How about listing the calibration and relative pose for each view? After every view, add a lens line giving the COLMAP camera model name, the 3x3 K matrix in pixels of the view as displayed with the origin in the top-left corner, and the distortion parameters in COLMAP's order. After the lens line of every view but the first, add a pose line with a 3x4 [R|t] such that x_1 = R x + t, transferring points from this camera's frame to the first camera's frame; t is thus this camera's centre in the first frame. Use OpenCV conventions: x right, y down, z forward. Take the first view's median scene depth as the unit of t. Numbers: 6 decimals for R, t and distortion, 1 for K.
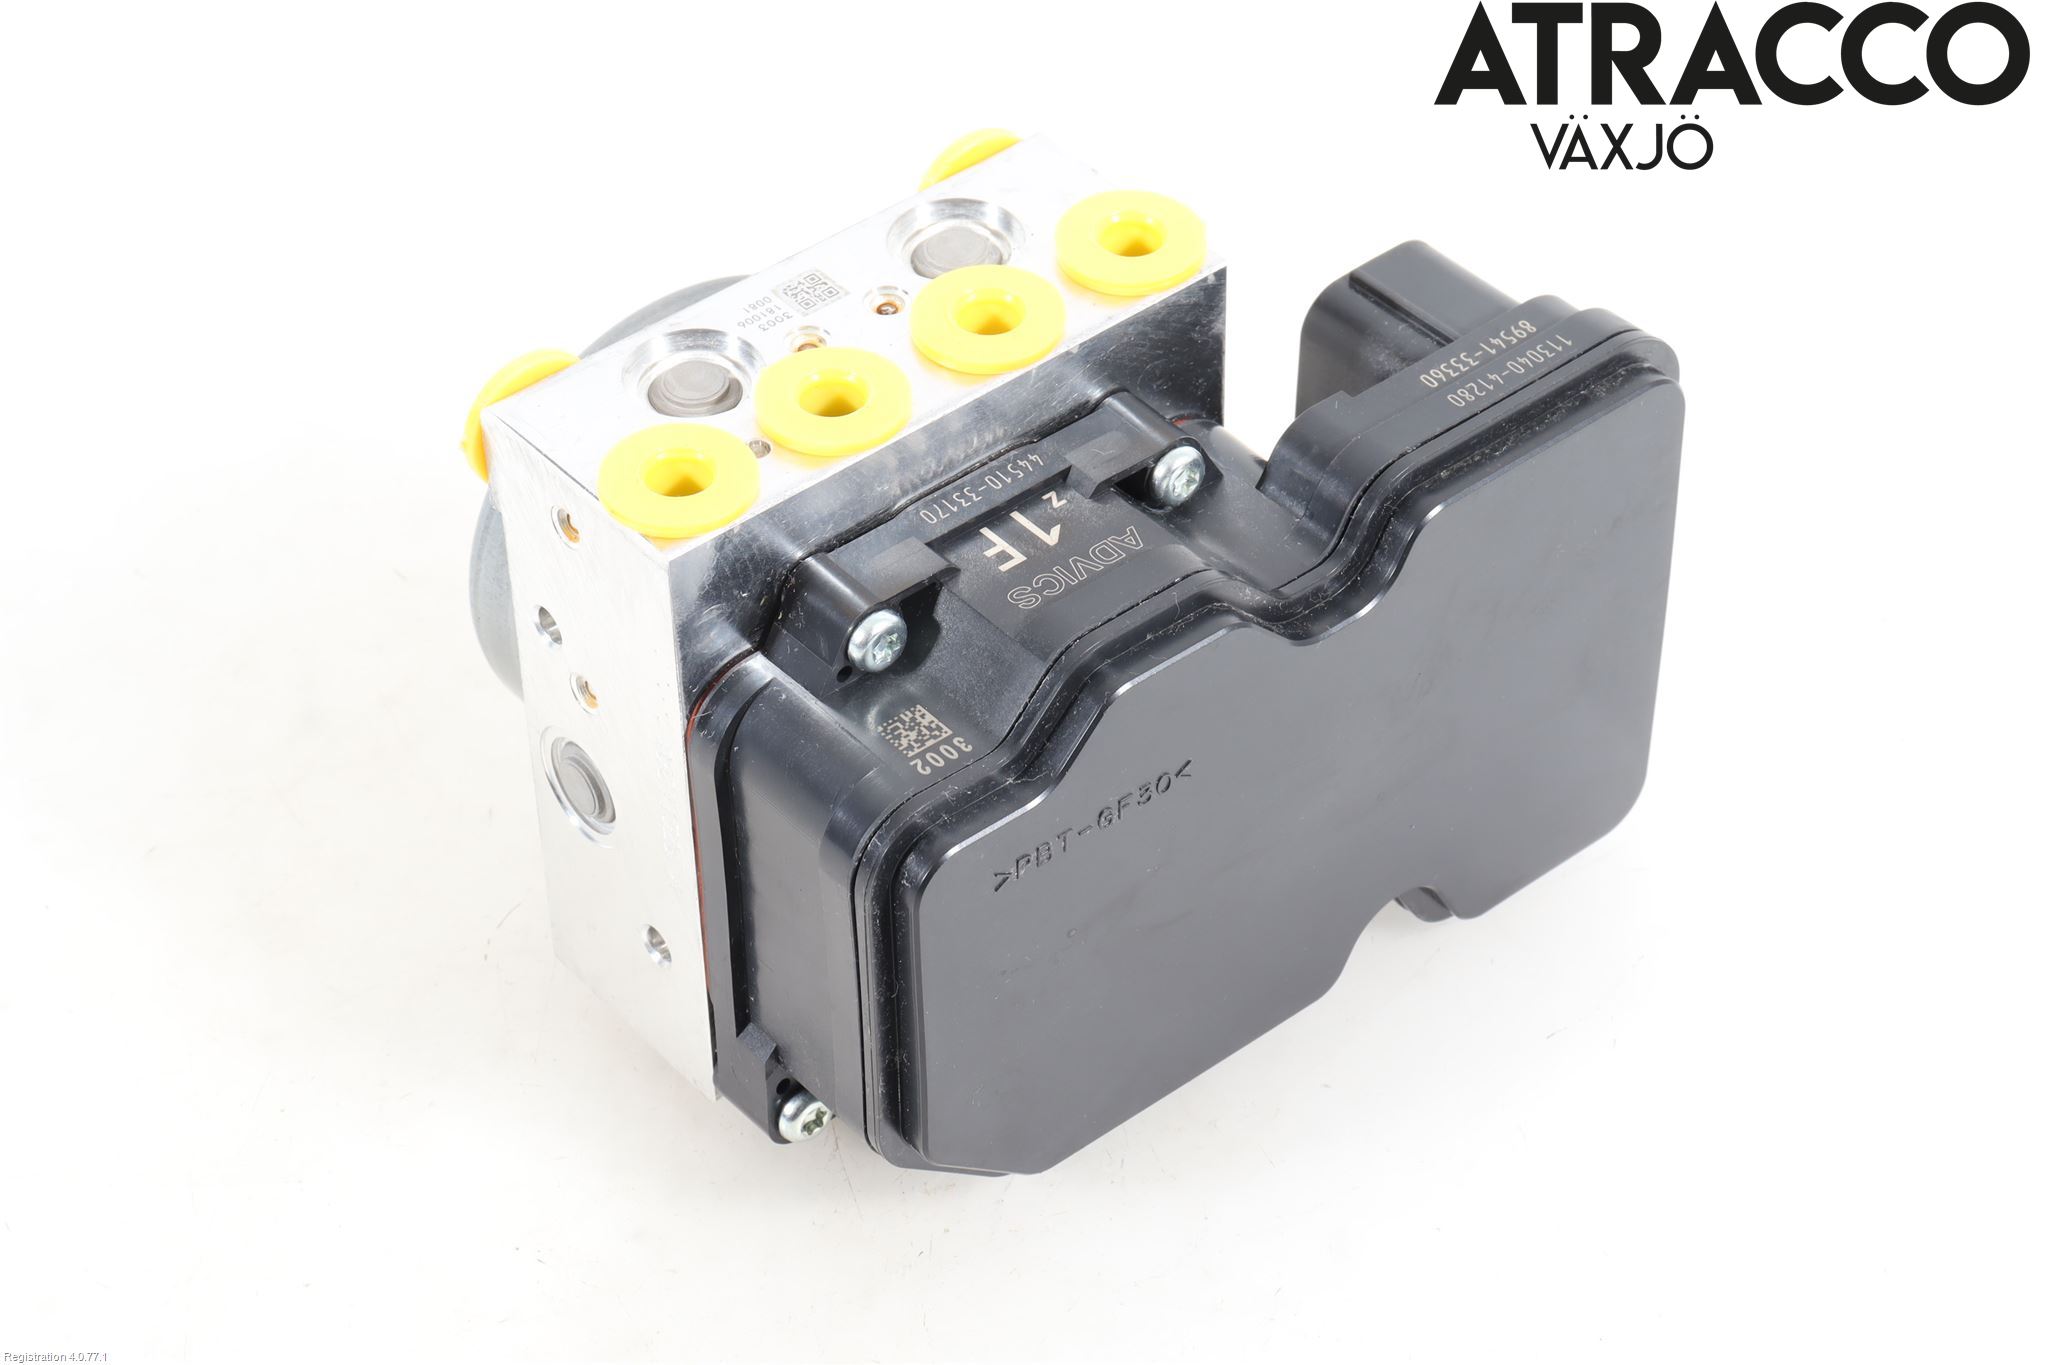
lens RADIAL K [[4747.9, 0, 1024.0], [0, 4747.9, 682.5], [0, 0, 1]] dist [0.014537, 0.010382]
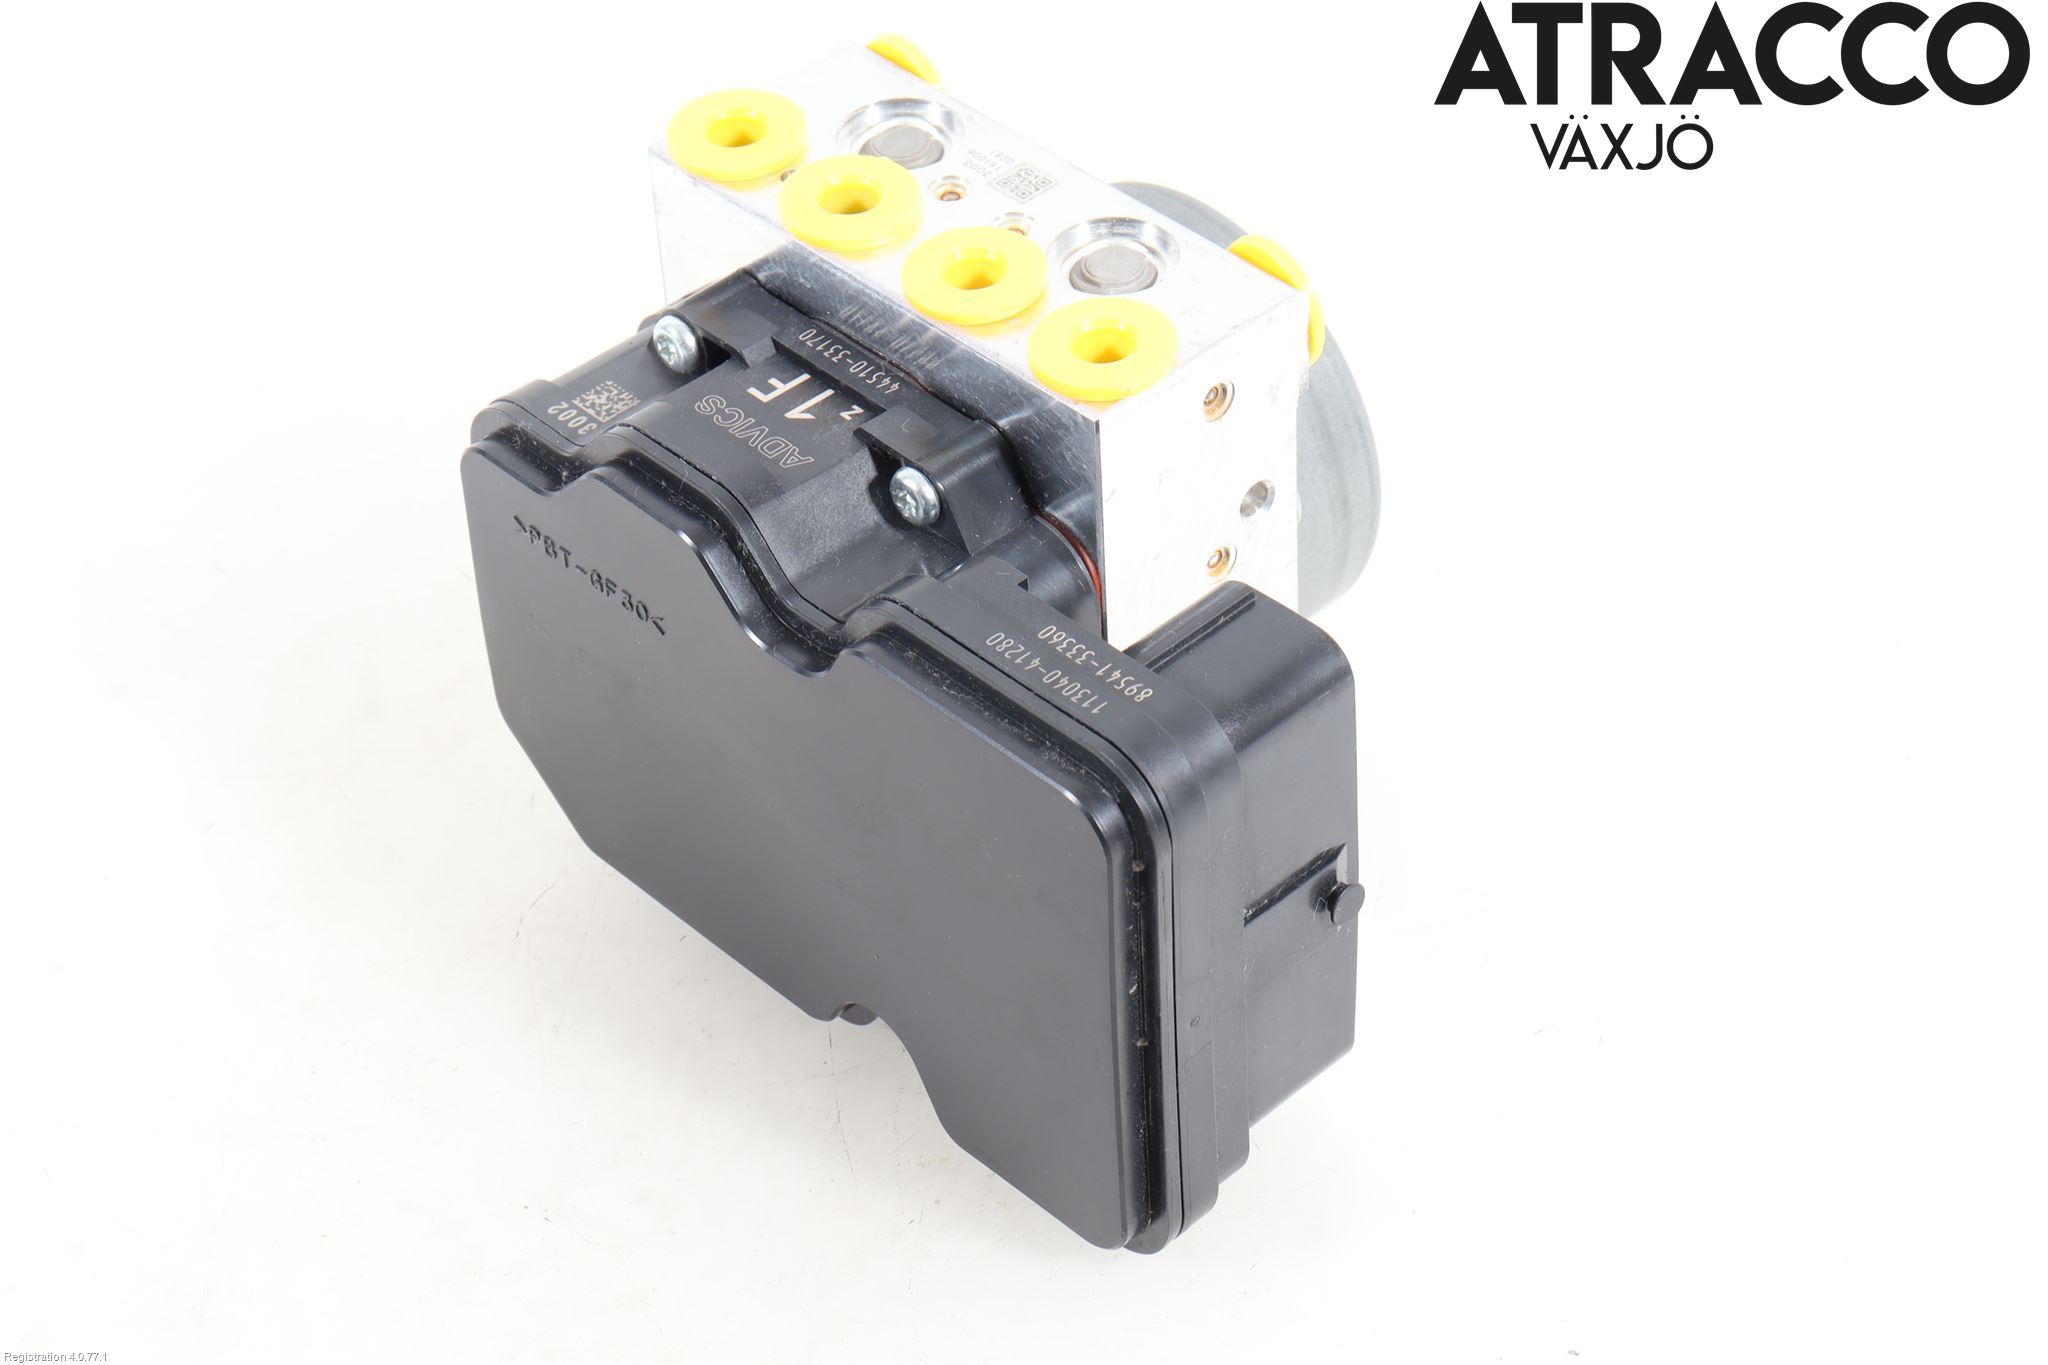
lens RADIAL K [[4747.9, 0, 1024.0], [0, 4747.9, 682.5], [0, 0, 1]] dist [0.014537, 0.010382]
pose [[0.061875, 0.648158, -0.758988, 0.836070], [-0.650586, 0.602884, 0.461811, -0.507311], [0.756908, 0.465212, 0.458986, 0.569516]]
